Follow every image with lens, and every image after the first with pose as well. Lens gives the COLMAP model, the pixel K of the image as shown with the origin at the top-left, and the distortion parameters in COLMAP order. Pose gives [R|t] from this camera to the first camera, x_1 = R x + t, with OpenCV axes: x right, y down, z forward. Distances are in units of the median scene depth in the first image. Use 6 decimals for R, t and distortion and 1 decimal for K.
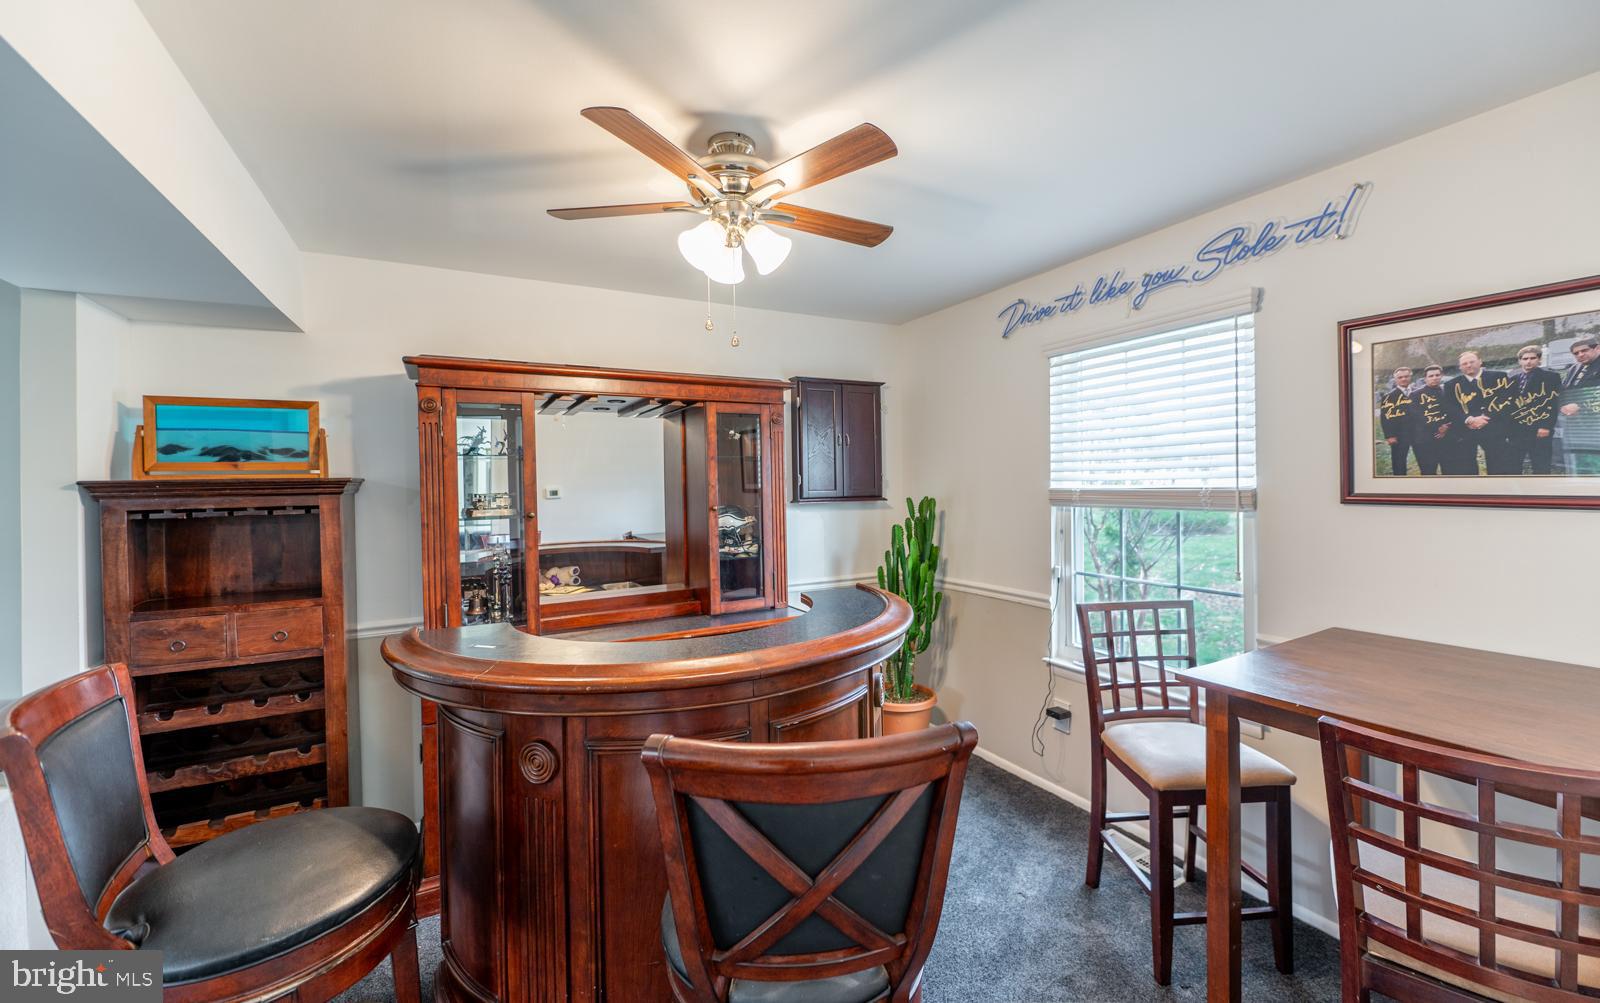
lens RADIAL K [[630.0, 0, 794.9], [0, 630.0, 480.0], [0, 0, 1]] dist [-0.009416, -0.000428]
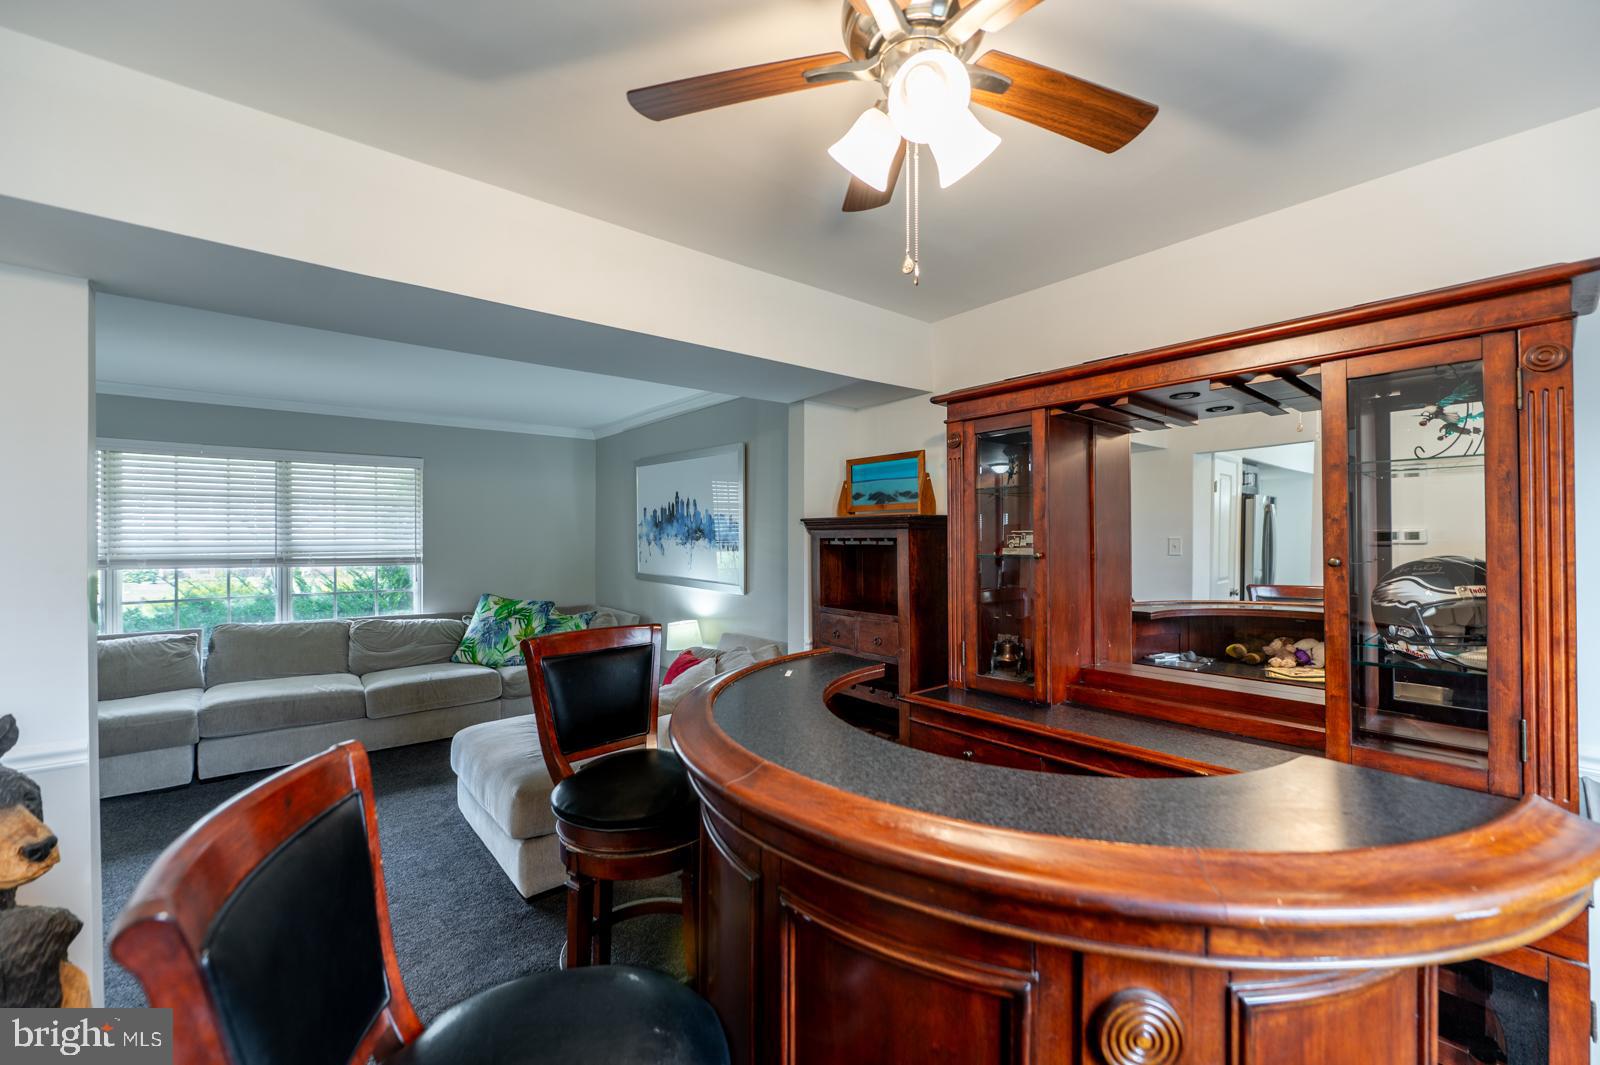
lens RADIAL K [[648.9, 0, 811.1], [0, 648.9, 537.7], [0, 0, 1]] dist [-0.011178, -0.000071]
pose [[0.195748, 0.016141, -0.980521, 0.414278], [-0.000286, 0.999865, 0.016403, 0.020269], [0.980654, -0.002931, 0.195726, 0.606133]]
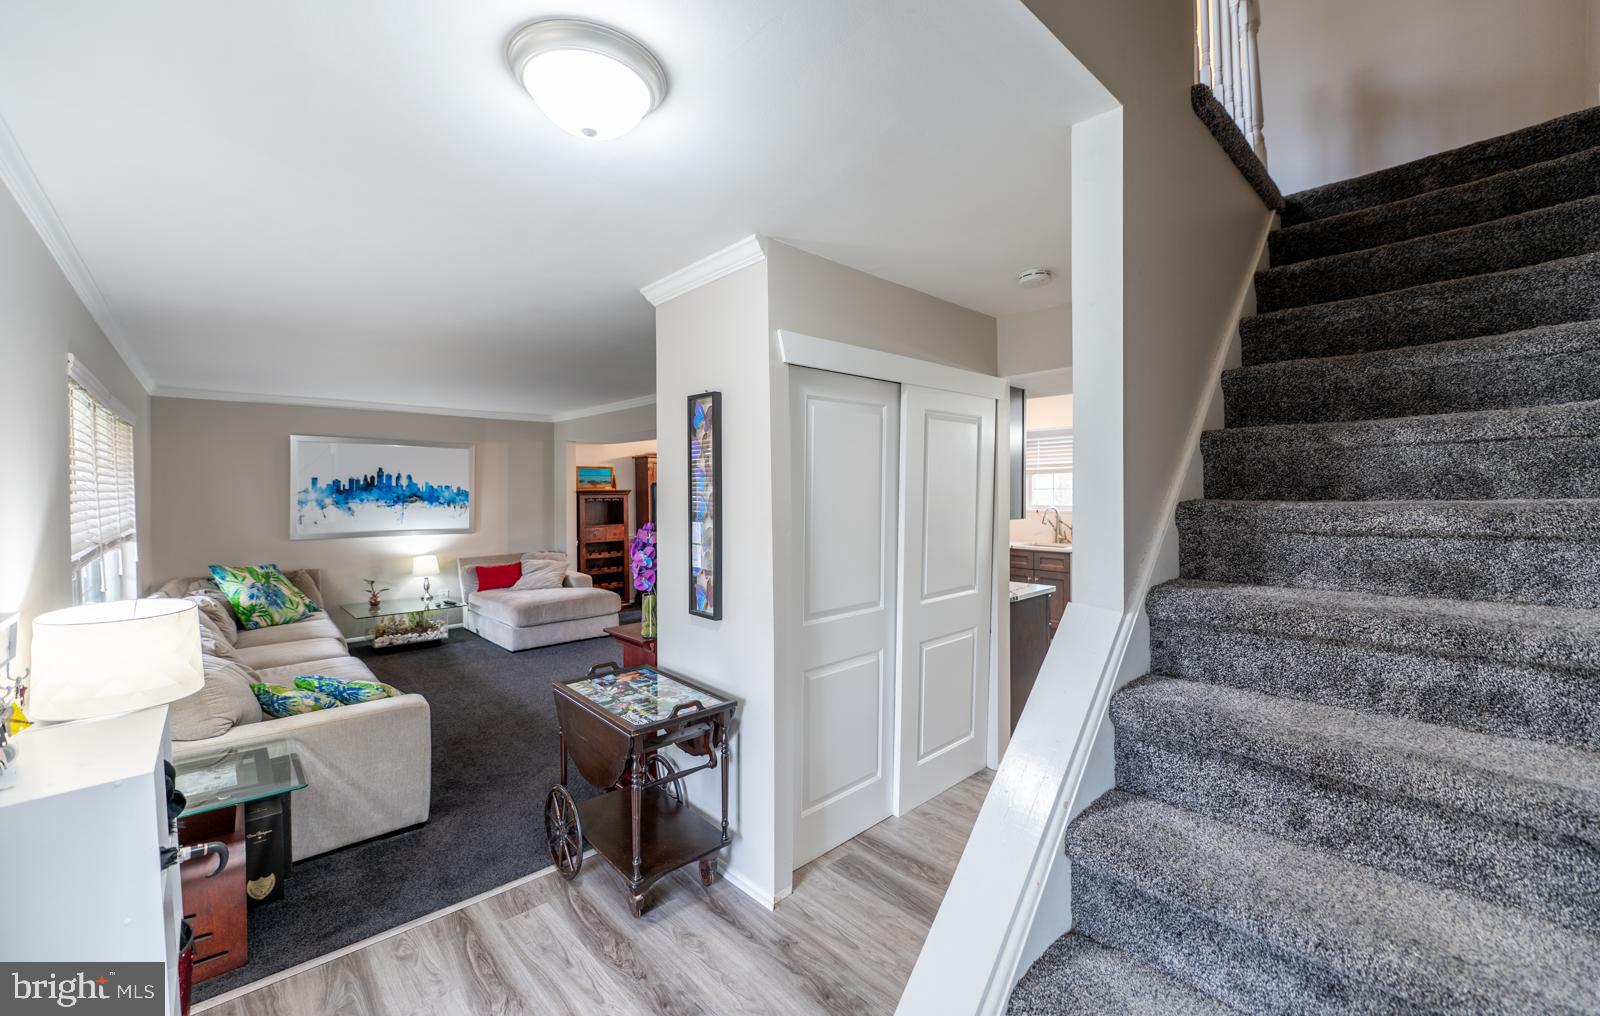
lens RADIAL K [[630.5, 0, 802.5], [0, 630.5, 499.3], [0, 0, 1]] dist [0.000645, 0.000004]
pose [[0.969325, 0.006401, 0.245697, -0.661469], [-0.011489, 0.999748, 0.019282, -0.032174], [-0.245512, -0.021513, 0.969155, -2.698187]]
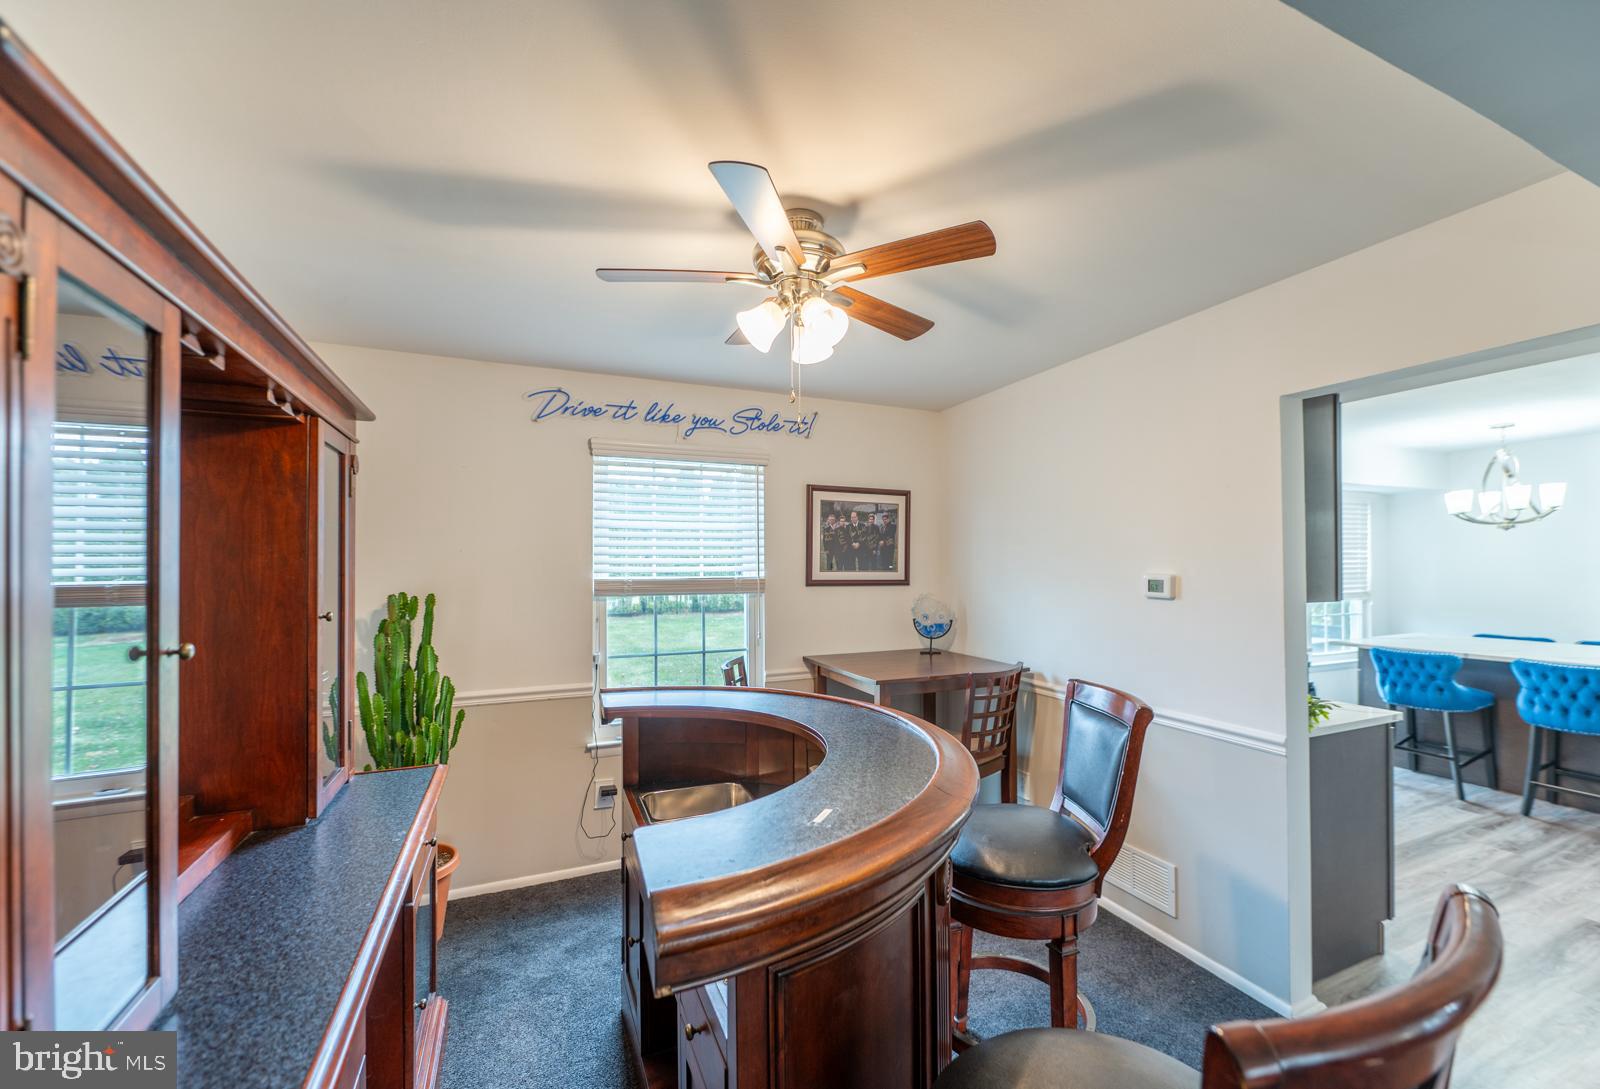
lens RADIAL K [[656.1, 0, 815.1], [0, 656.1, 561.6], [0, 0, 1]] dist [-0.001138, -0.000178]
pose [[0.081269, 0.028043, 0.996298, -0.859137], [0.000540, 0.999603, -0.028180, 0.017929], [-0.996692, 0.002828, 0.081221, 0.714424]]
